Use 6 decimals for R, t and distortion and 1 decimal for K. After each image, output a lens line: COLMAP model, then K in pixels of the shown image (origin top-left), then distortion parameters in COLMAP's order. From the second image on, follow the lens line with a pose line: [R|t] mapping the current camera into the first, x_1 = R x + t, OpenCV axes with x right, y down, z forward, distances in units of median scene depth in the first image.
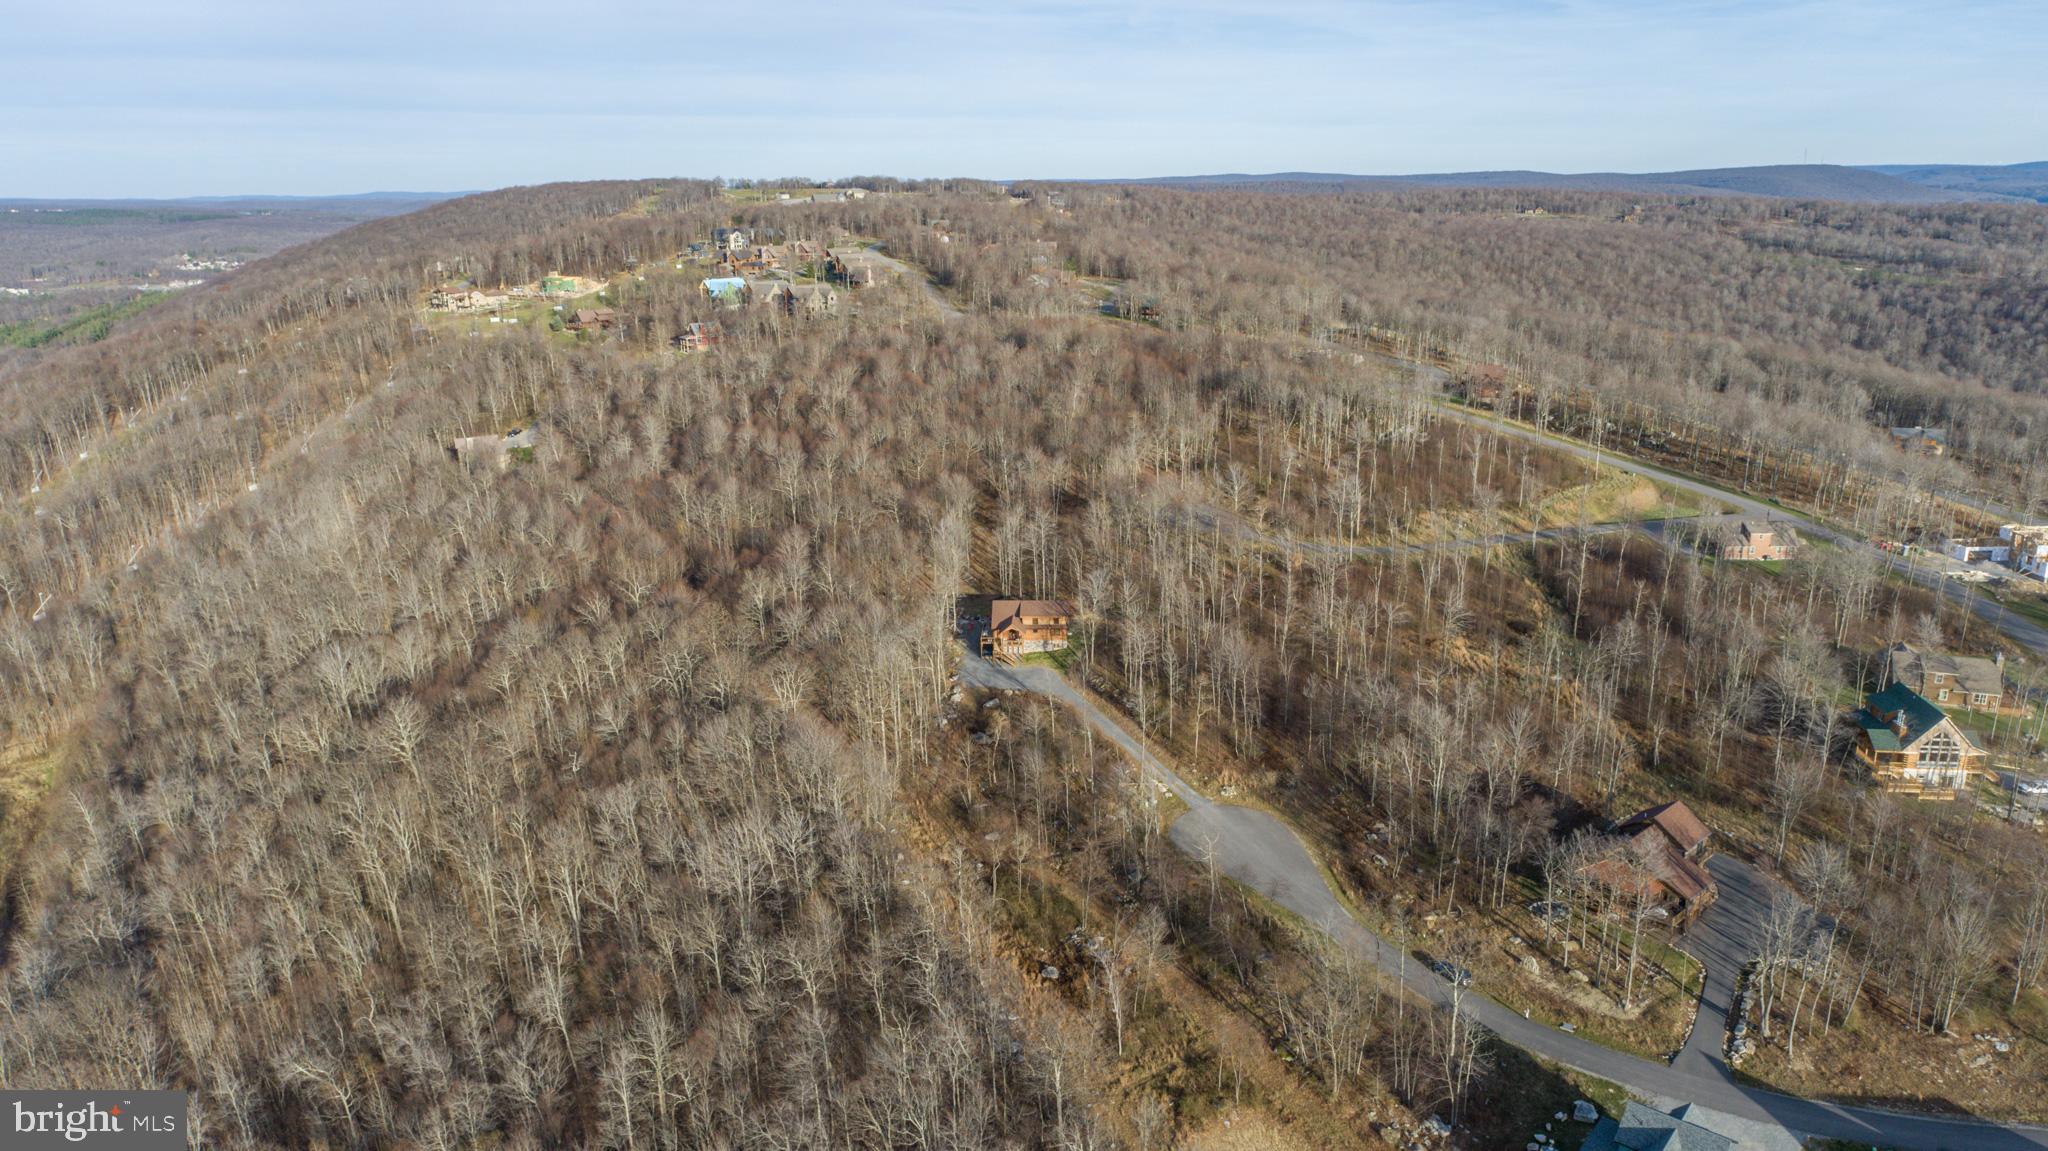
lens RADIAL K [[1386.3, 0, 1020.7], [0, 1386.3, 579.8], [0, 0, 1]] dist [-0.015780, 0.014191]
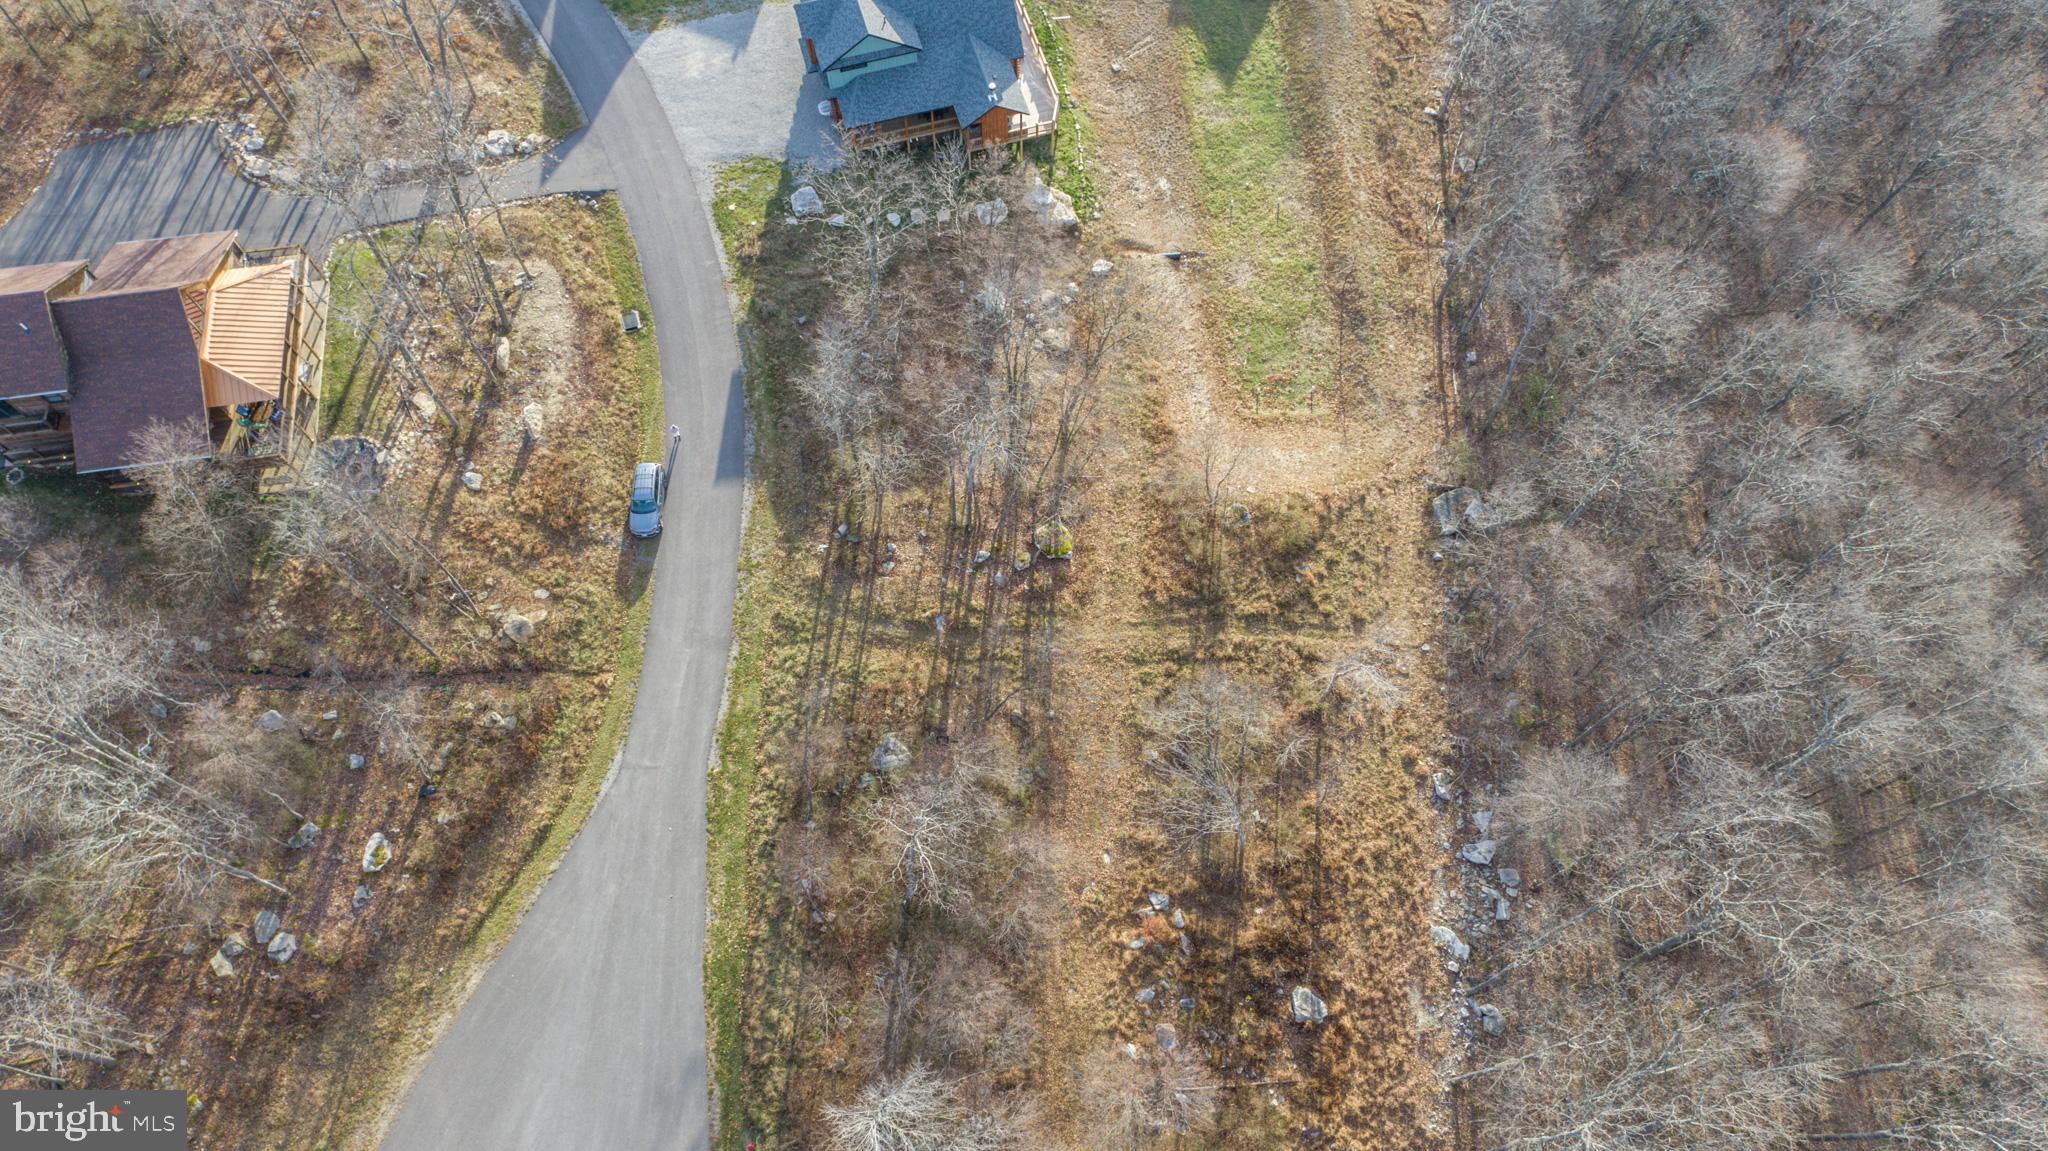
lens RADIAL K [[1386.3, 0, 1029.9], [0, 1386.3, 587.5], [0, 0, 1]] dist [-0.015780, 0.014191]
pose [[-0.839266, -0.481115, 0.253300, 0.031222], [0.173815, 0.204018, 0.963413, -0.114063], [-0.515190, 0.852587, -0.087600, 0.643730]]
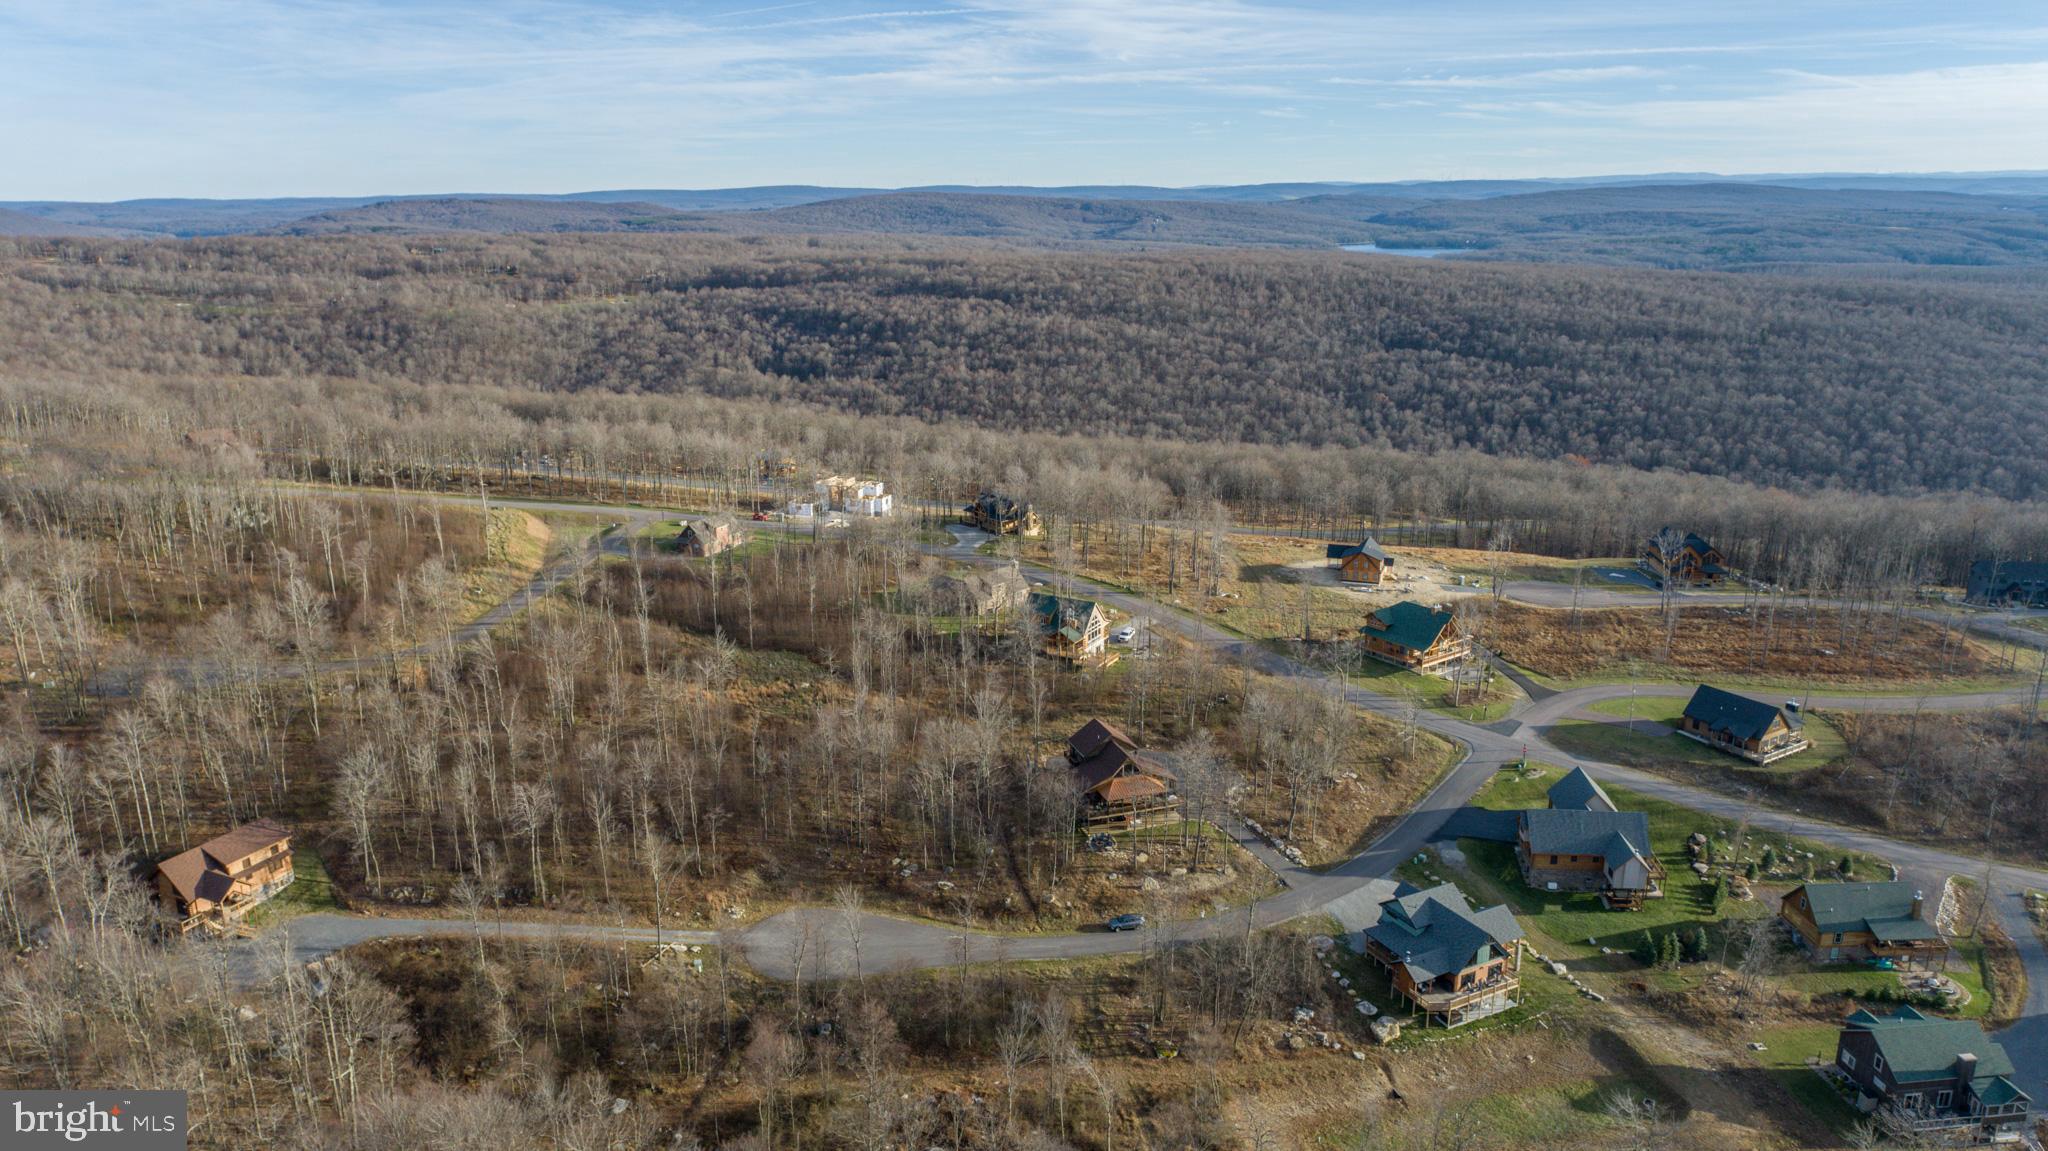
lens RADIAL K [[1386.3, 0, 1025.1], [0, 1386.3, 564.1], [0, 0, 1]] dist [-0.015780, 0.014191]
pose [[0.381386, -0.227660, 0.895944, -0.407869], [0.259308, 0.956635, 0.132699, -0.098274], [-0.887302, 0.181716, 0.423881, 0.358289]]
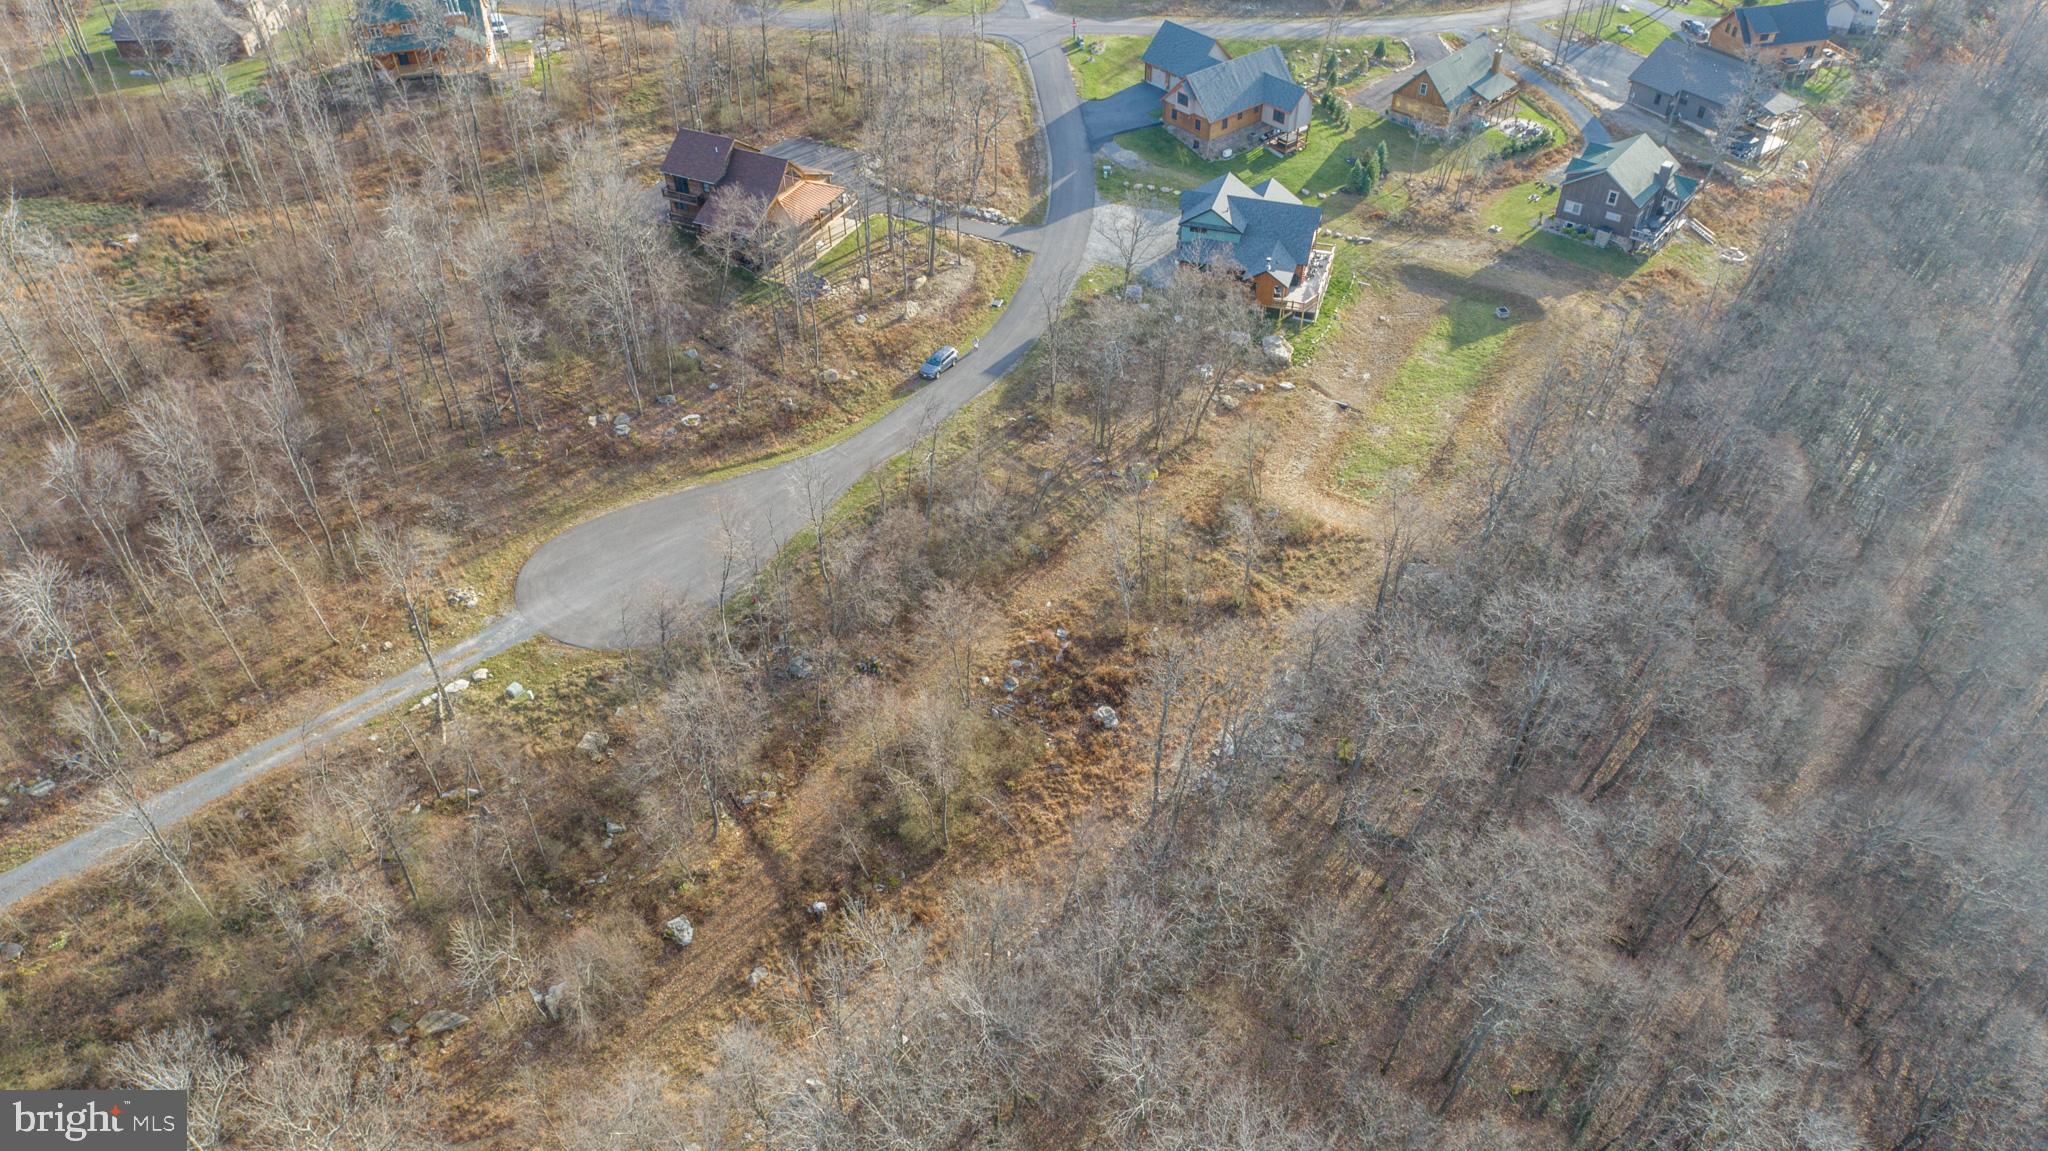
lens RADIAL K [[1386.3, 0, 1018.6], [0, 1386.3, 571.6], [0, 0, 1]] dist [-0.015780, 0.014191]
pose [[-0.381740, -0.589767, 0.711653, -0.236981], [0.278067, 0.661008, 0.696956, -0.126616], [-0.881450, 0.463943, -0.088338, 0.701280]]
